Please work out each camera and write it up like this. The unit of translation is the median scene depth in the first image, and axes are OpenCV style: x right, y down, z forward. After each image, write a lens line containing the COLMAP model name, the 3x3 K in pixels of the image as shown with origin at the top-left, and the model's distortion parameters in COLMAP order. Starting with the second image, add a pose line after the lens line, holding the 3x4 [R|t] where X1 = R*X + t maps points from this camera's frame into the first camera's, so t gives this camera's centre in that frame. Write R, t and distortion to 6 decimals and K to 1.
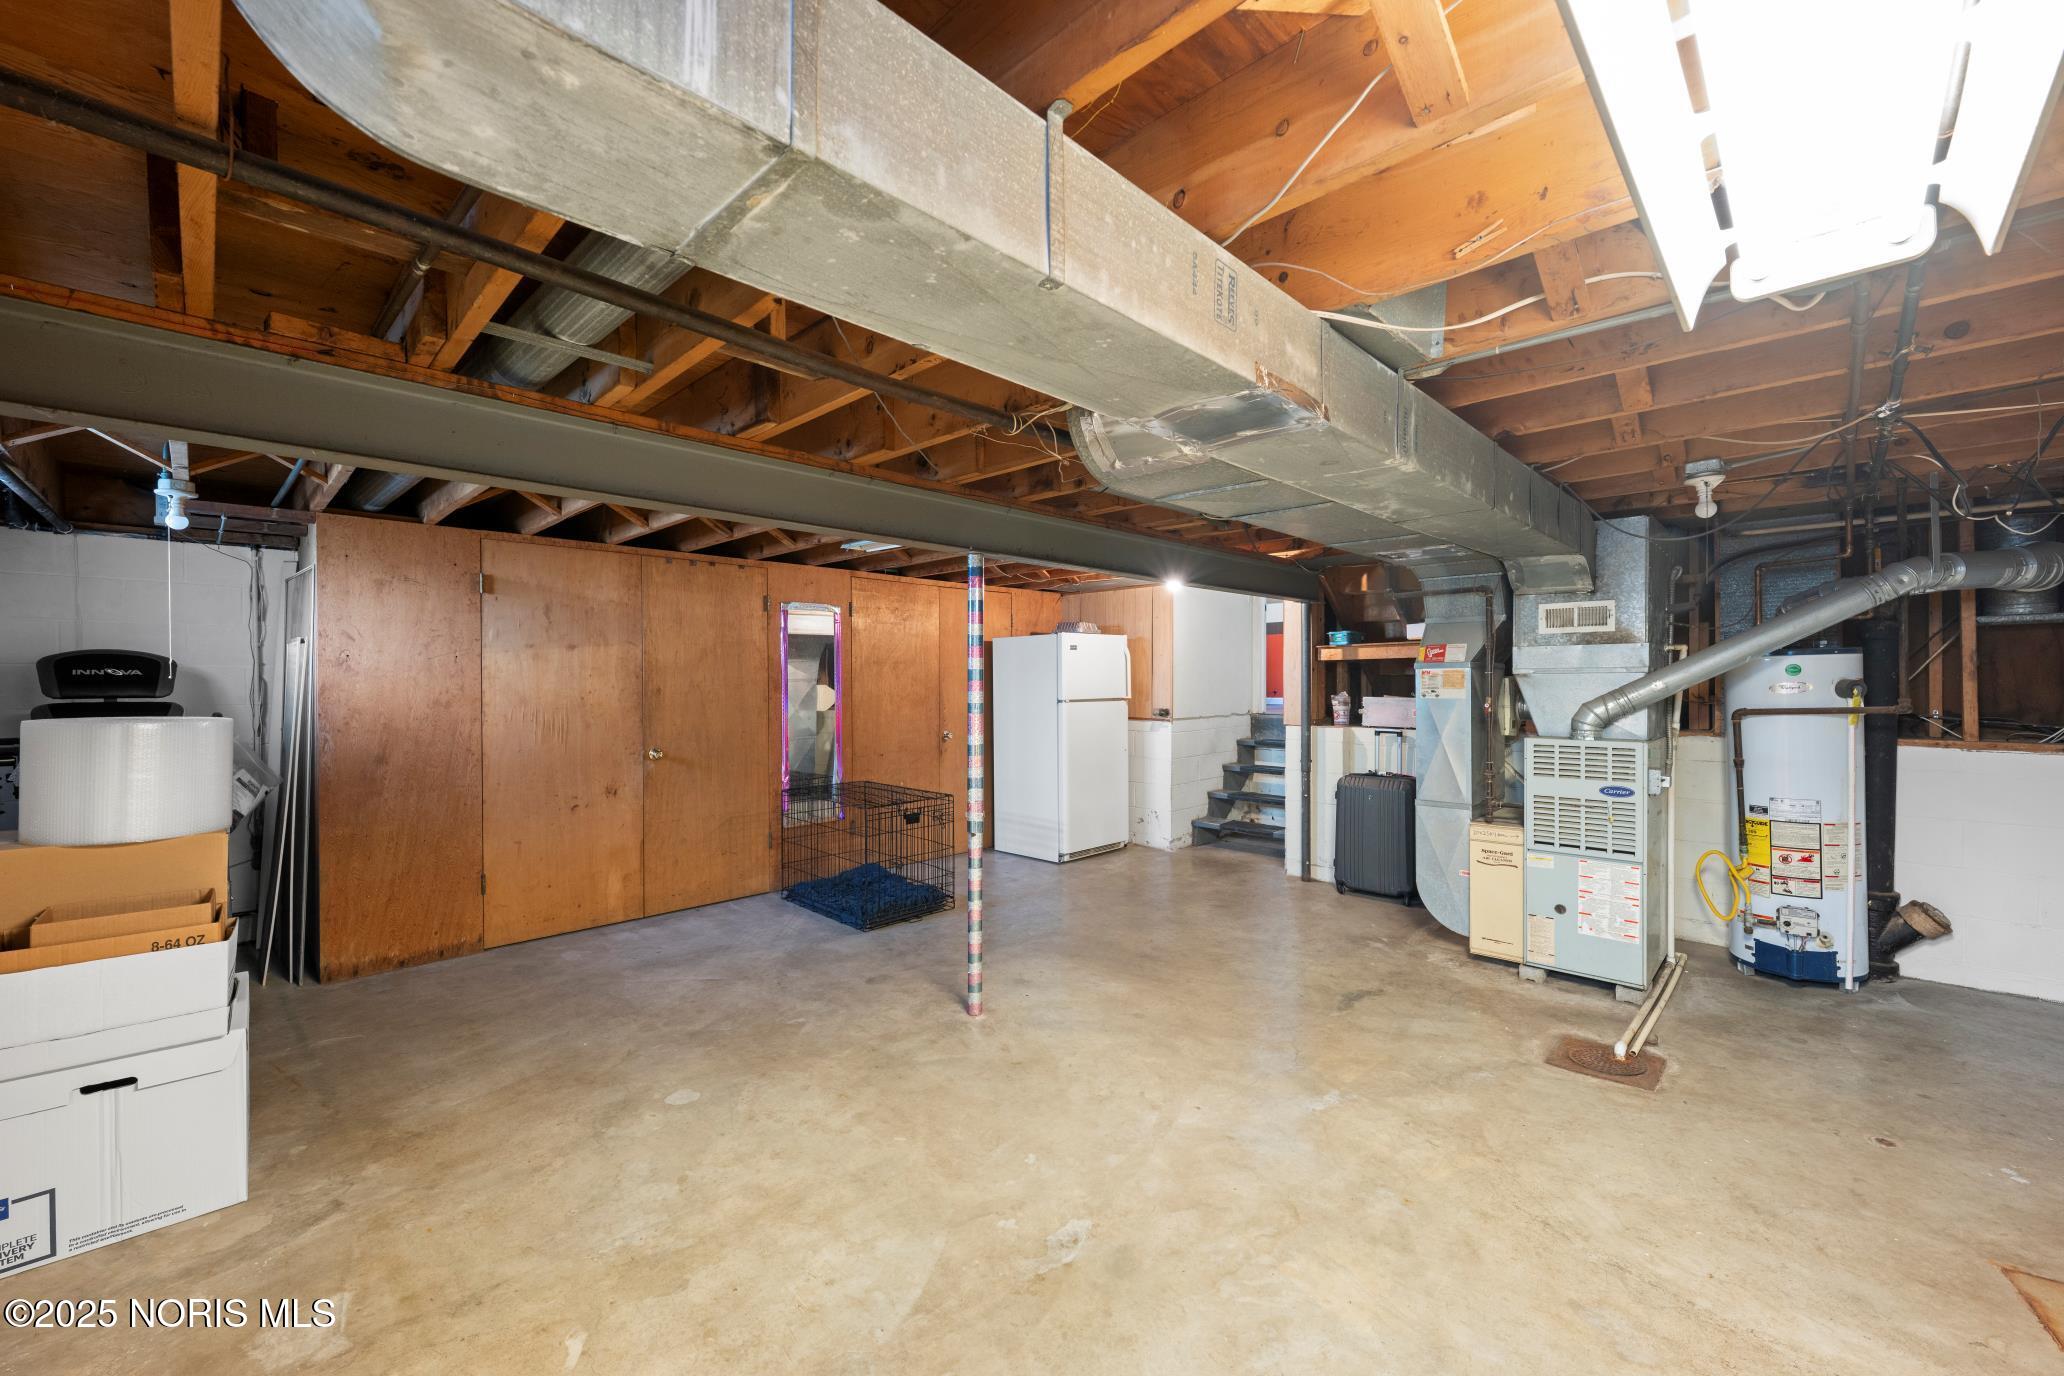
lens RADIAL K [[820.7, 0, 1028.5], [0, 820.7, 679.3], [0, 0, 1]] dist [-0.002991, -0.000352]
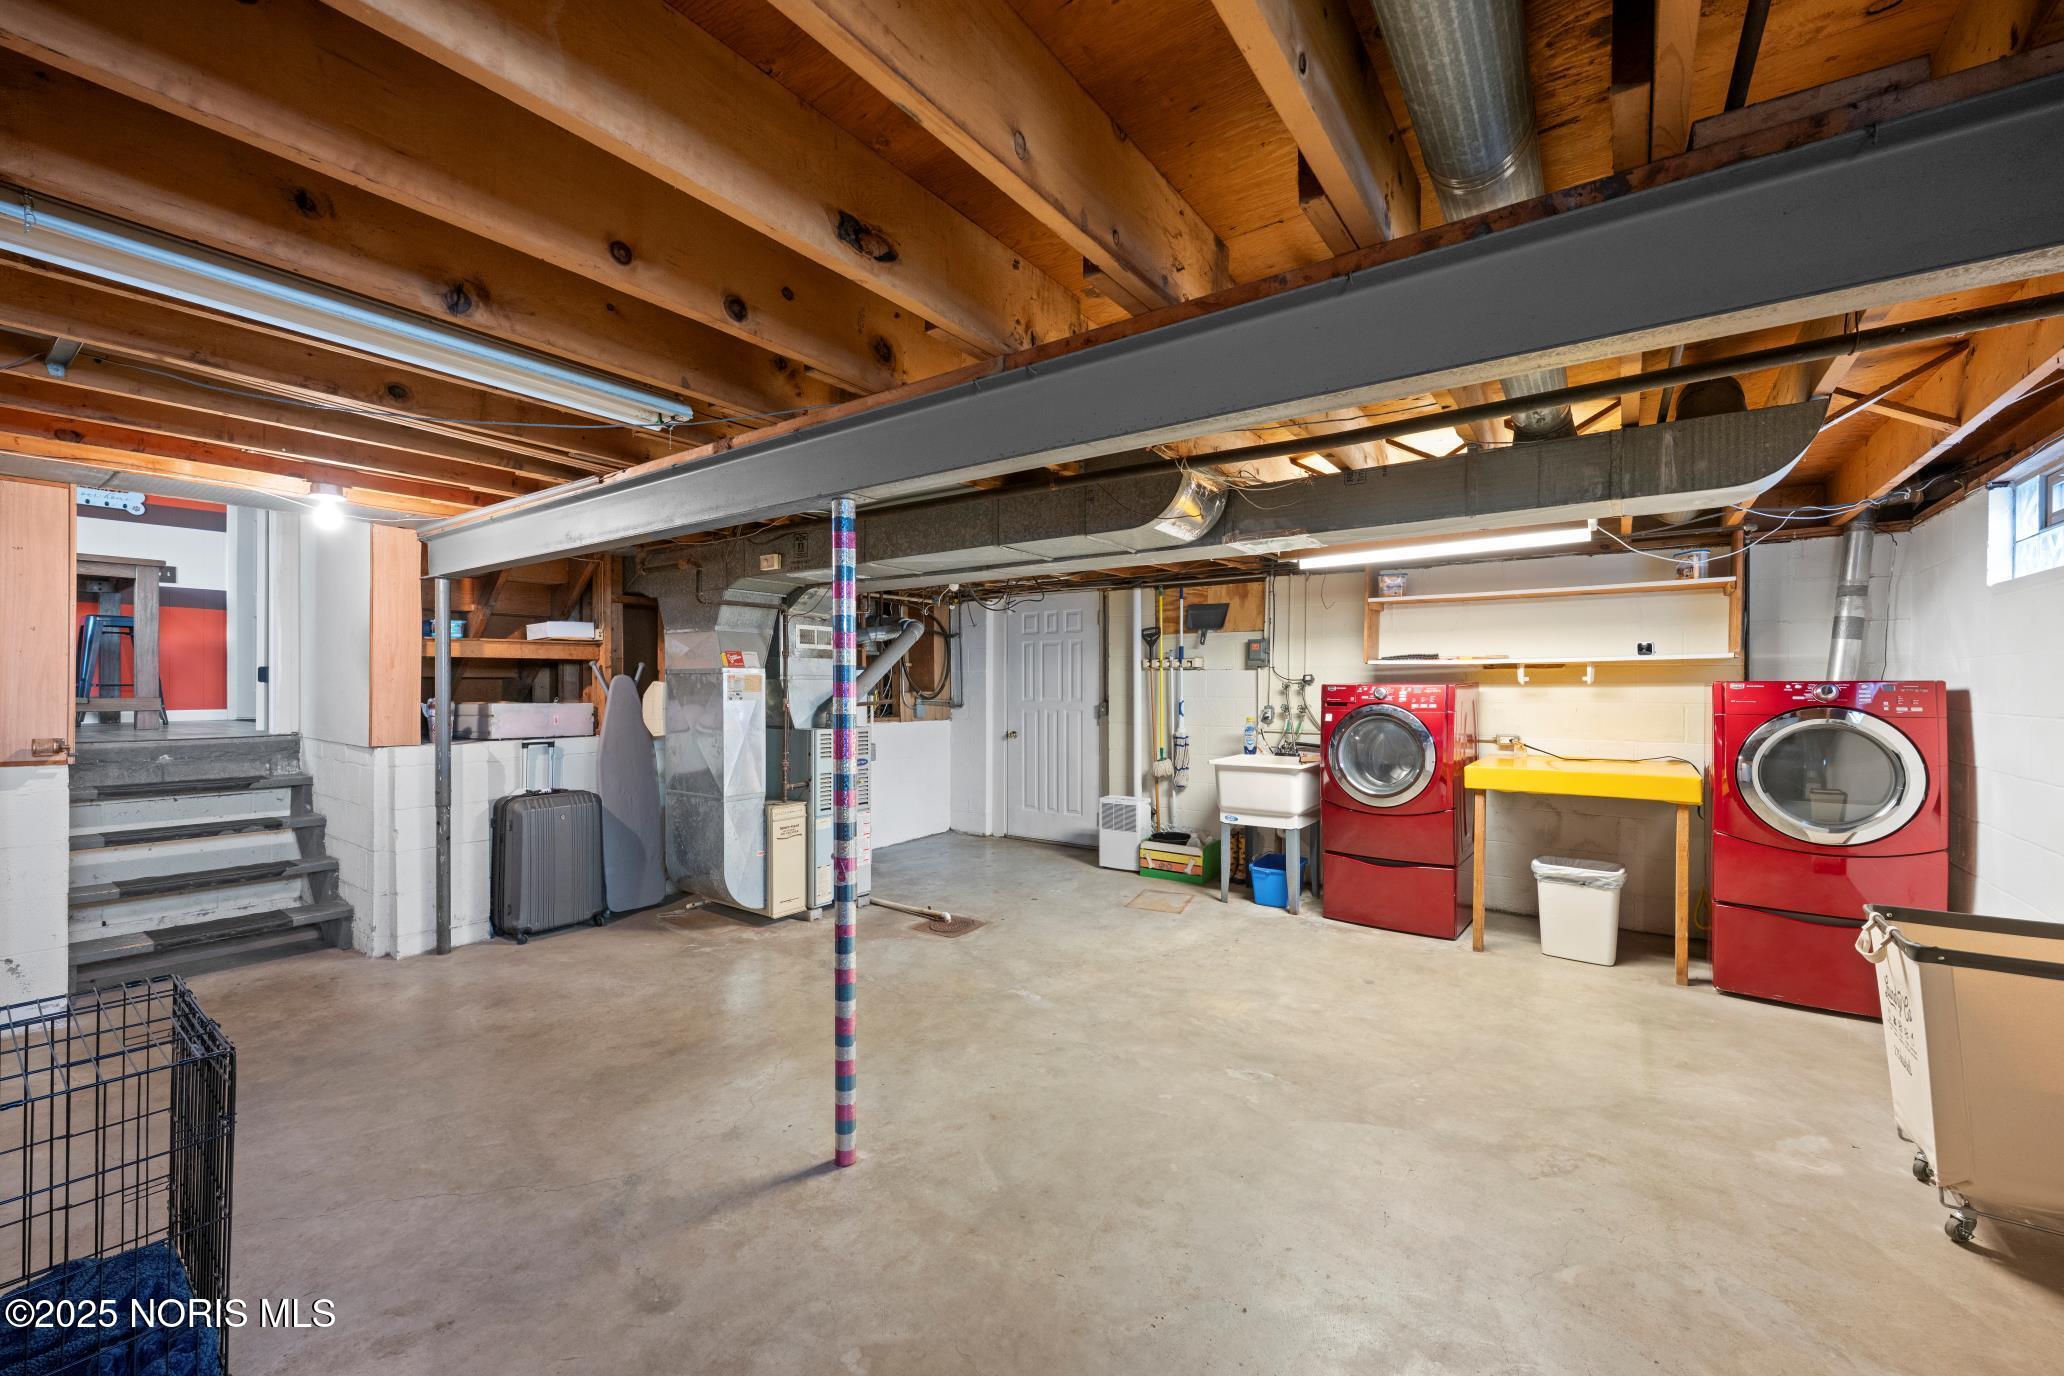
lens RADIAL K [[820.7, 0, 1032.9], [0, 820.7, 691.8], [0, 0, 1]] dist [-0.002991, -0.000352]
pose [[-0.153964, -0.006216, 0.988057, -0.815177], [-0.003068, 0.999978, 0.005813, 0.004374], [-0.988072, -0.002137, -0.153979, 1.001137]]
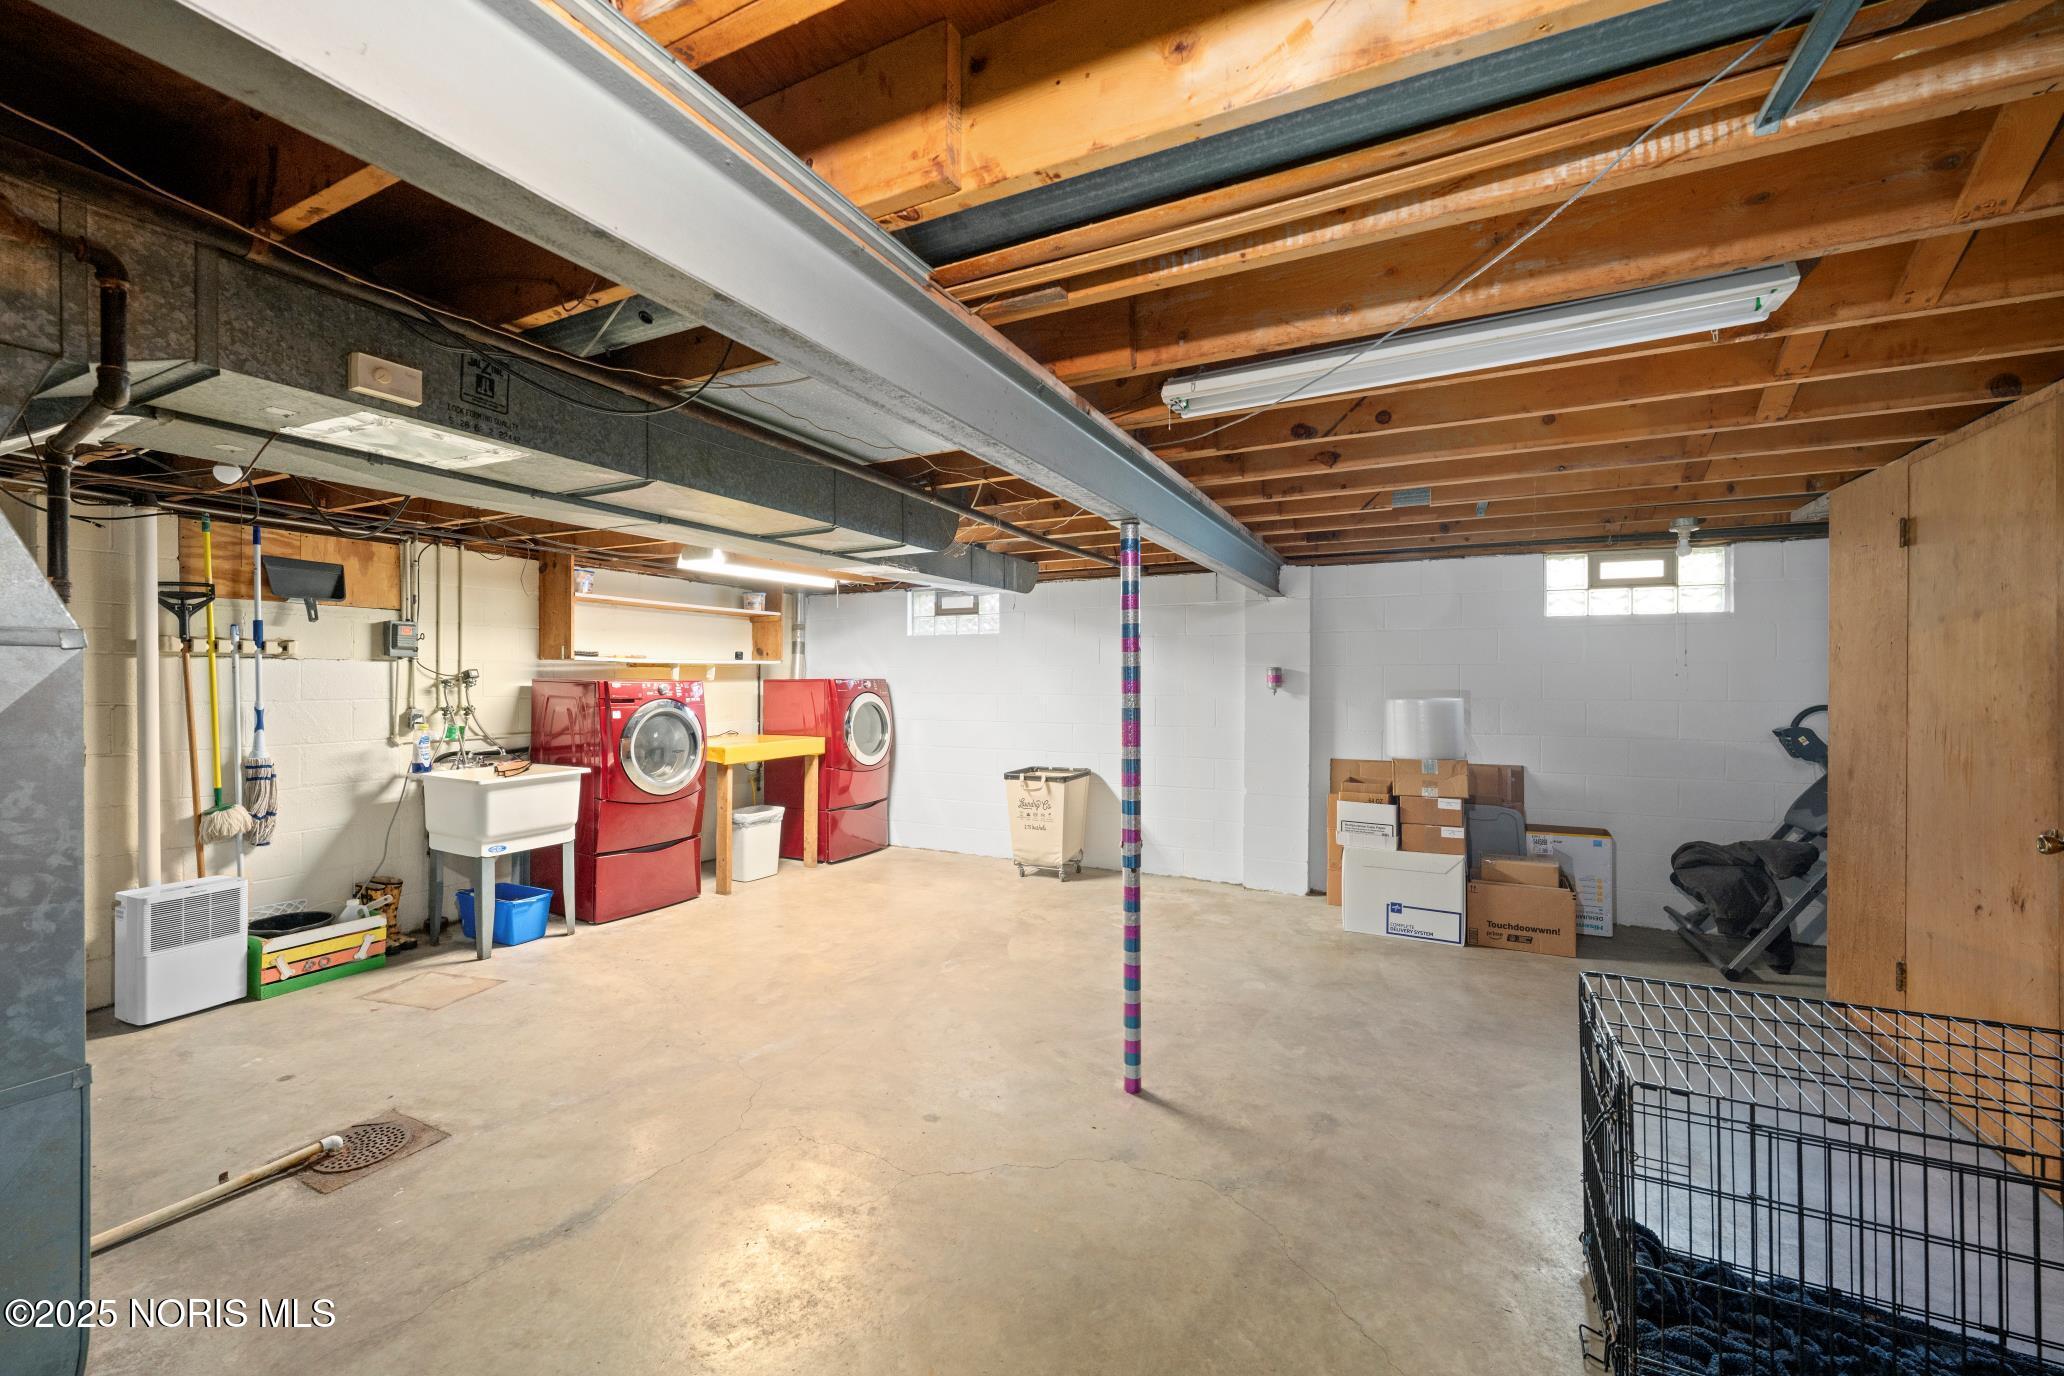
lens RADIAL K [[820.7, 0, 1035.0], [0, 820.7, 675.3], [0, 0, 1]] dist [-0.002991, -0.000352]
pose [[-0.948773, 0.001736, -0.315954, 0.297926], [0.004065, 0.999969, -0.006712, 0.001419], [0.315933, -0.007652, -0.948751, 1.836889]]
